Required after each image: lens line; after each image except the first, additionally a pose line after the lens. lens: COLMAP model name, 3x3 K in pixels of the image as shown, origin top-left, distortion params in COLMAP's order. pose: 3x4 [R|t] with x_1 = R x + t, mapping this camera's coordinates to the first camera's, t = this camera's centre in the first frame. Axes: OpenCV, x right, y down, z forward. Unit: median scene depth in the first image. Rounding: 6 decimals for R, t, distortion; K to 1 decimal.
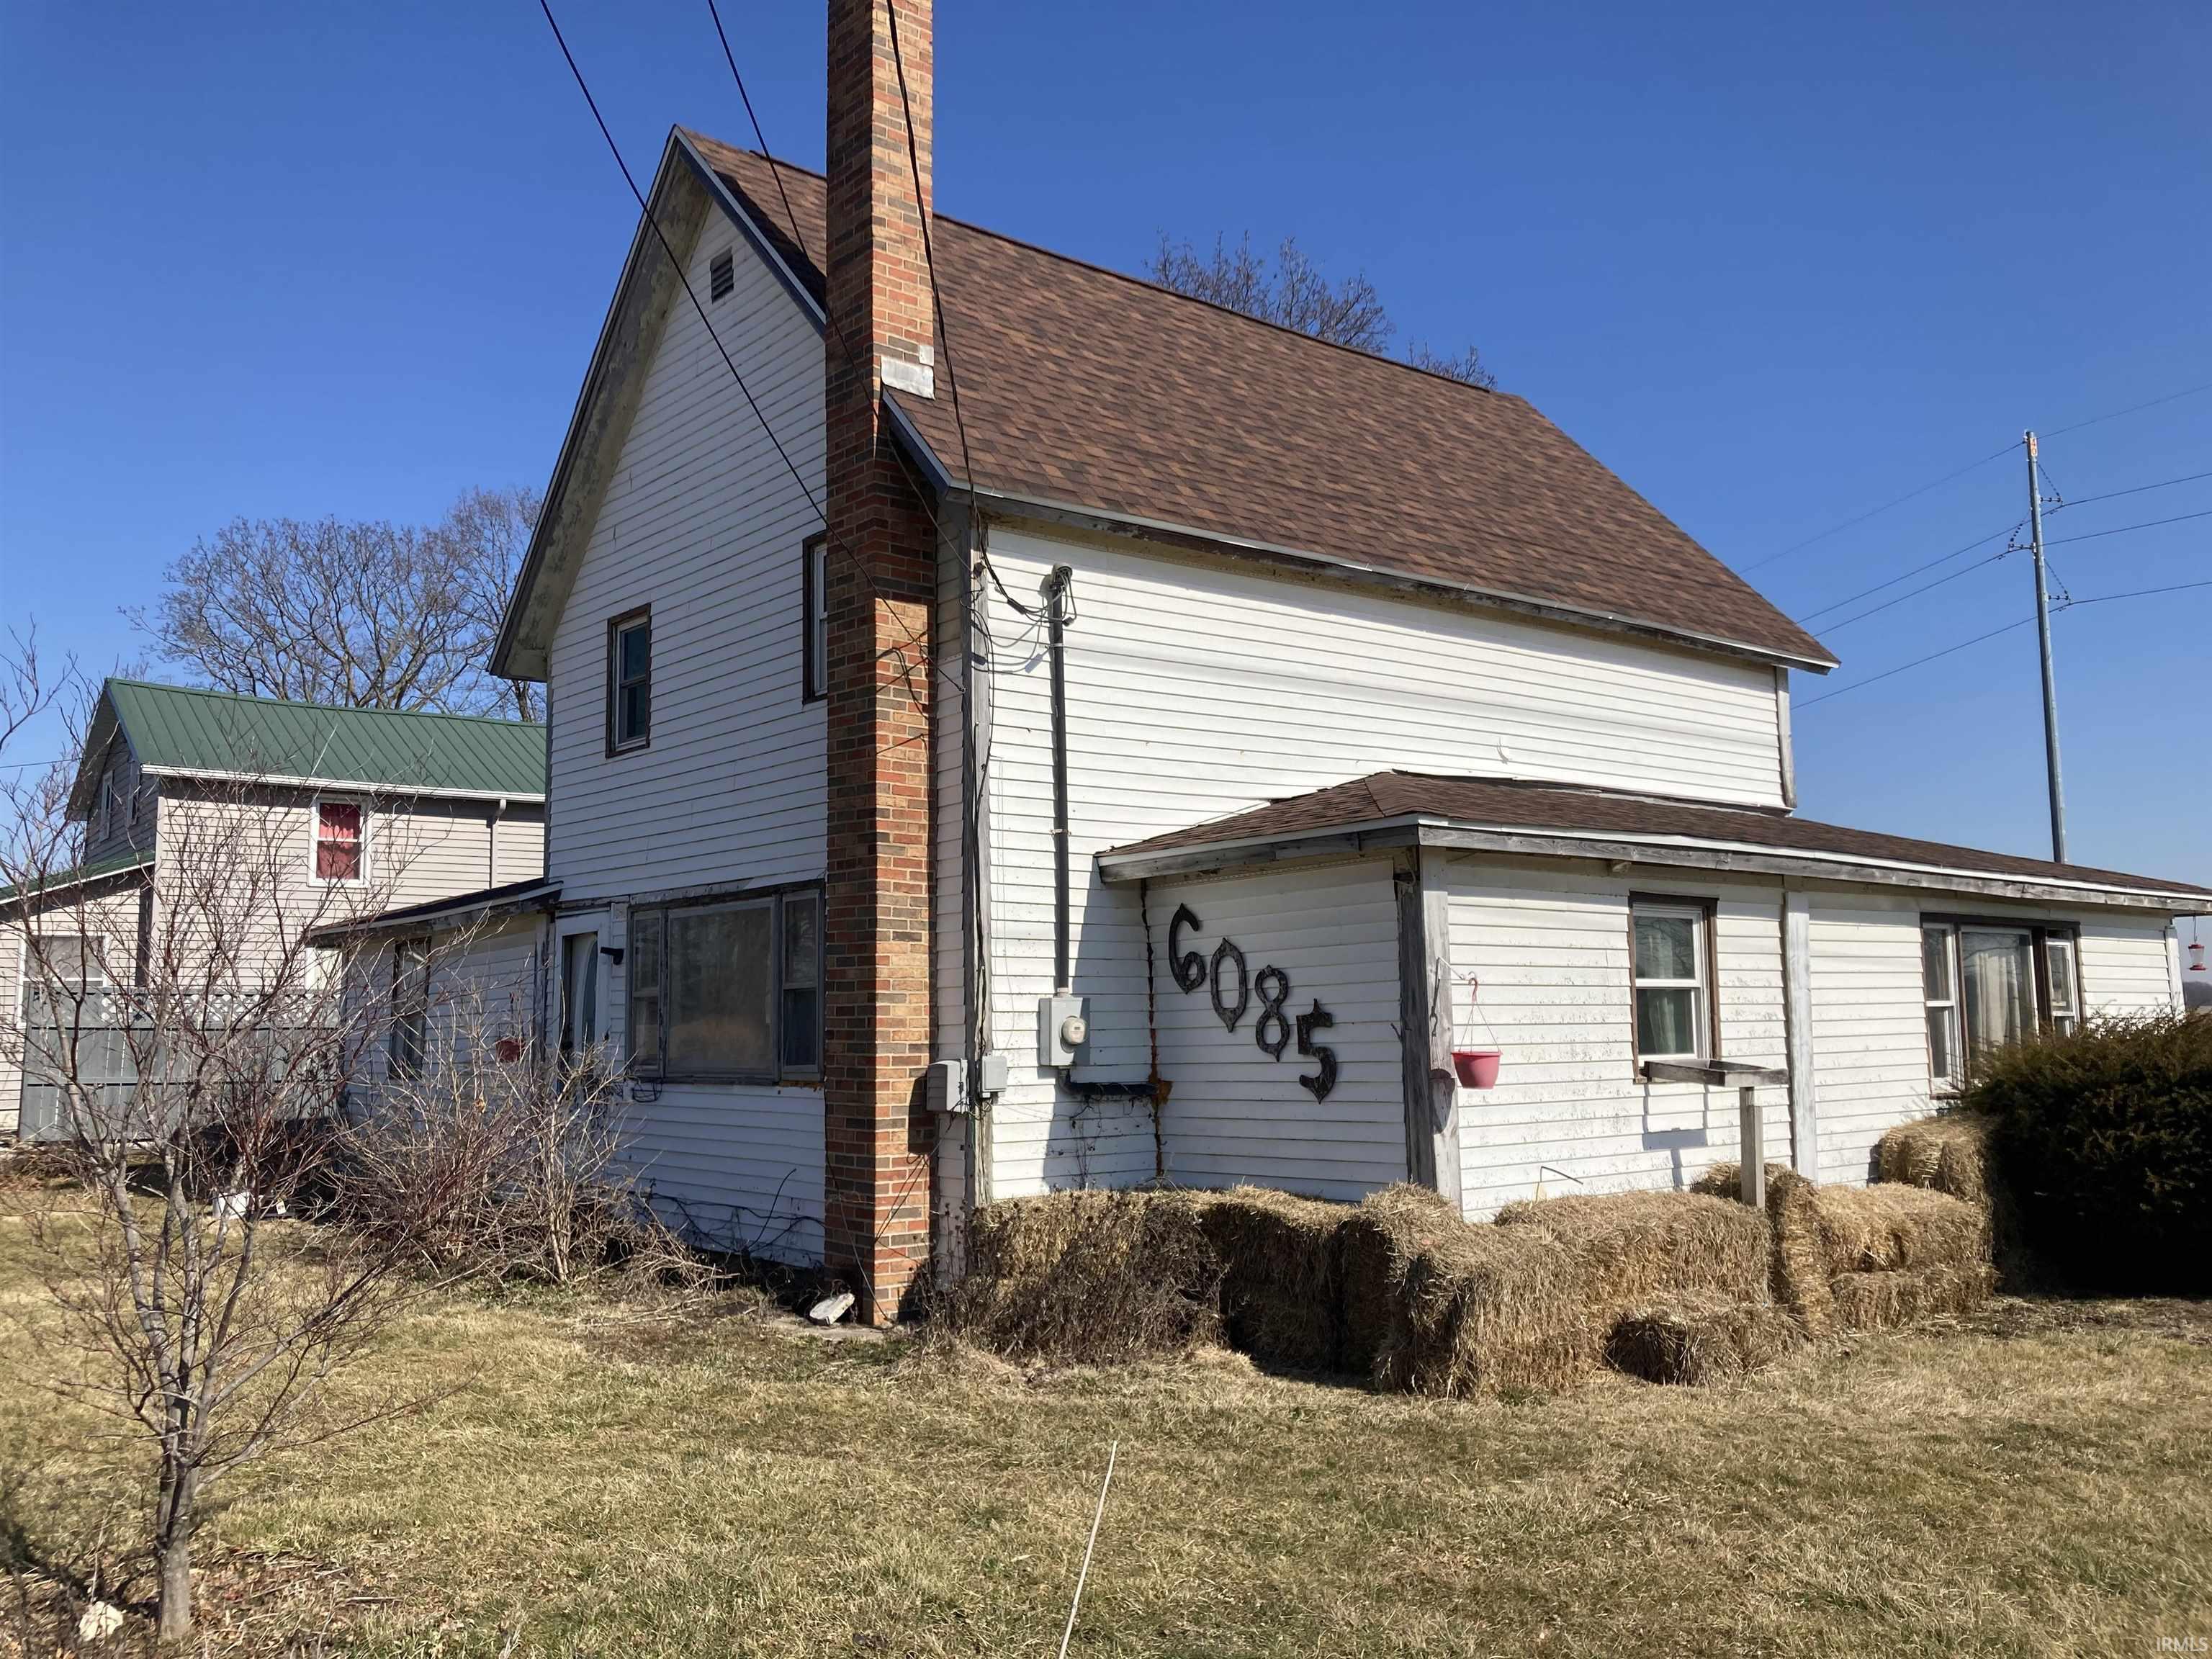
lens RADIAL K [[1839.3, 0, 1101.0], [0, 1839.3, 817.0], [0, 0, 1]] dist [-0.005208, -0.009567]
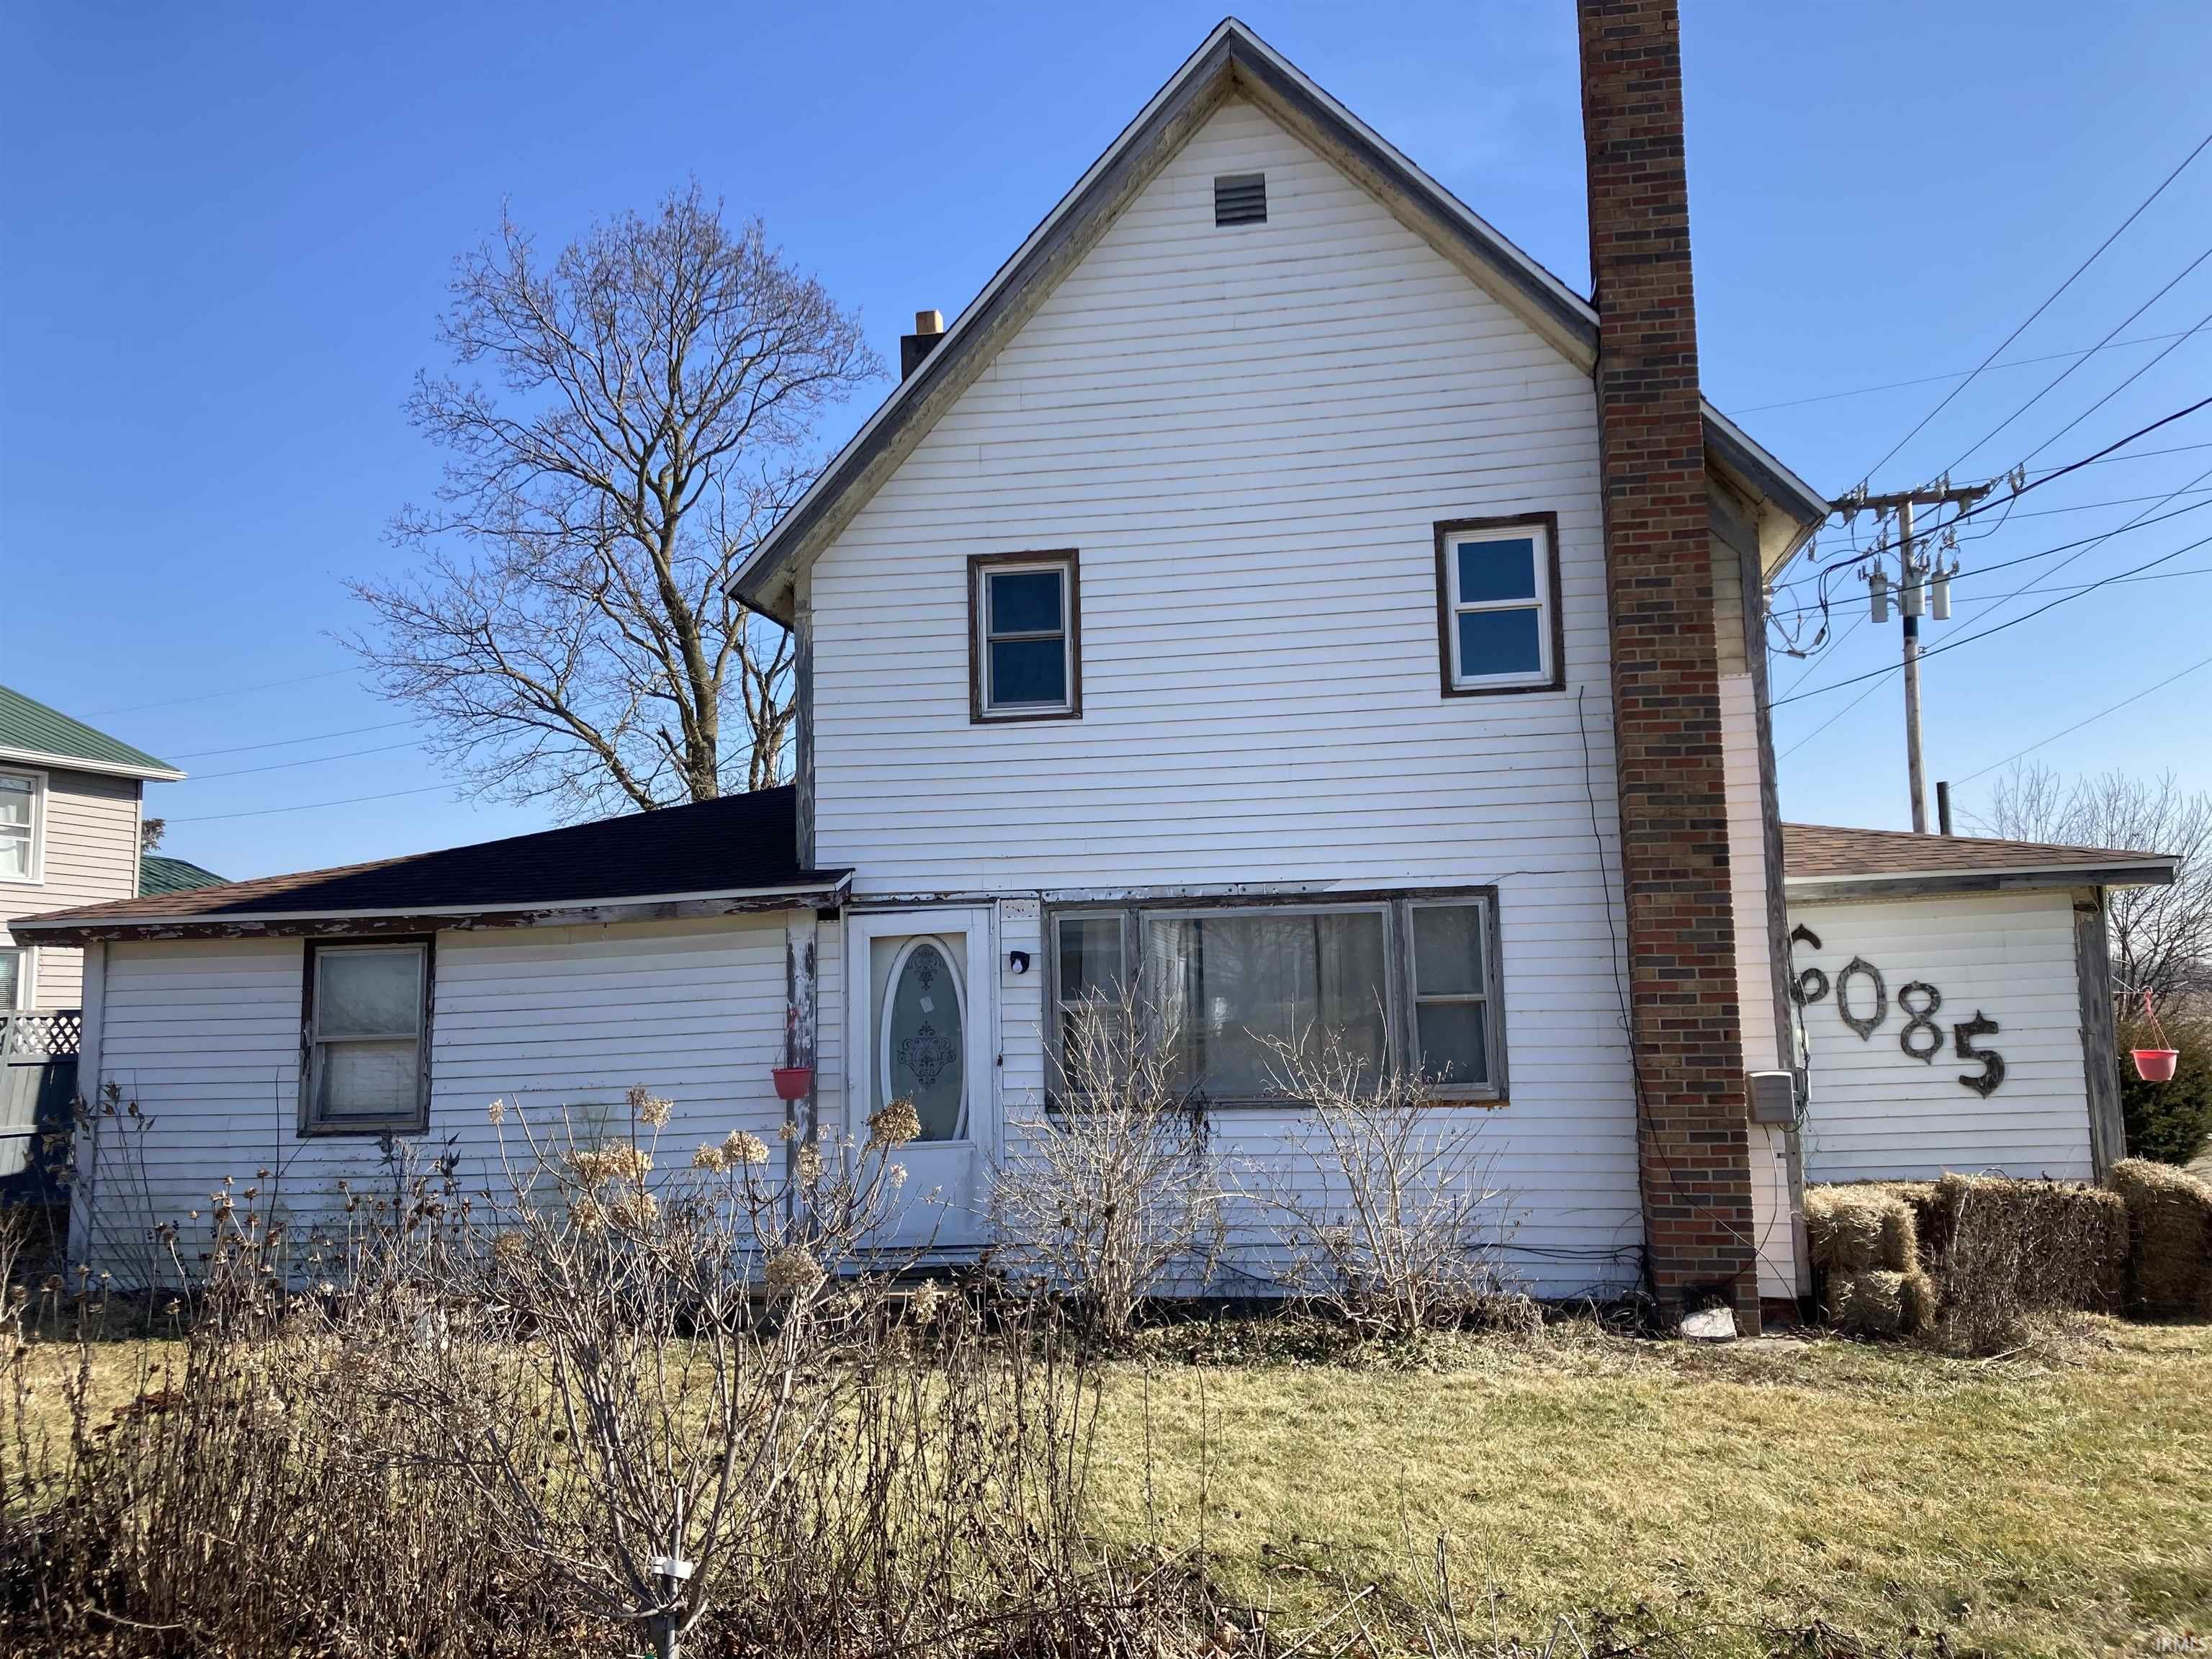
lens RADIAL K [[1839.3, 0, 1103.1], [0, 1839.3, 840.9], [0, 0, 1]] dist [-0.005208, -0.009567]
pose [[0.766142, 0.060116, 0.639853, -0.994338], [-0.057937, 0.998022, -0.024394, 0.049620], [-0.640054, -0.018381, 0.768110, 0.436348]]
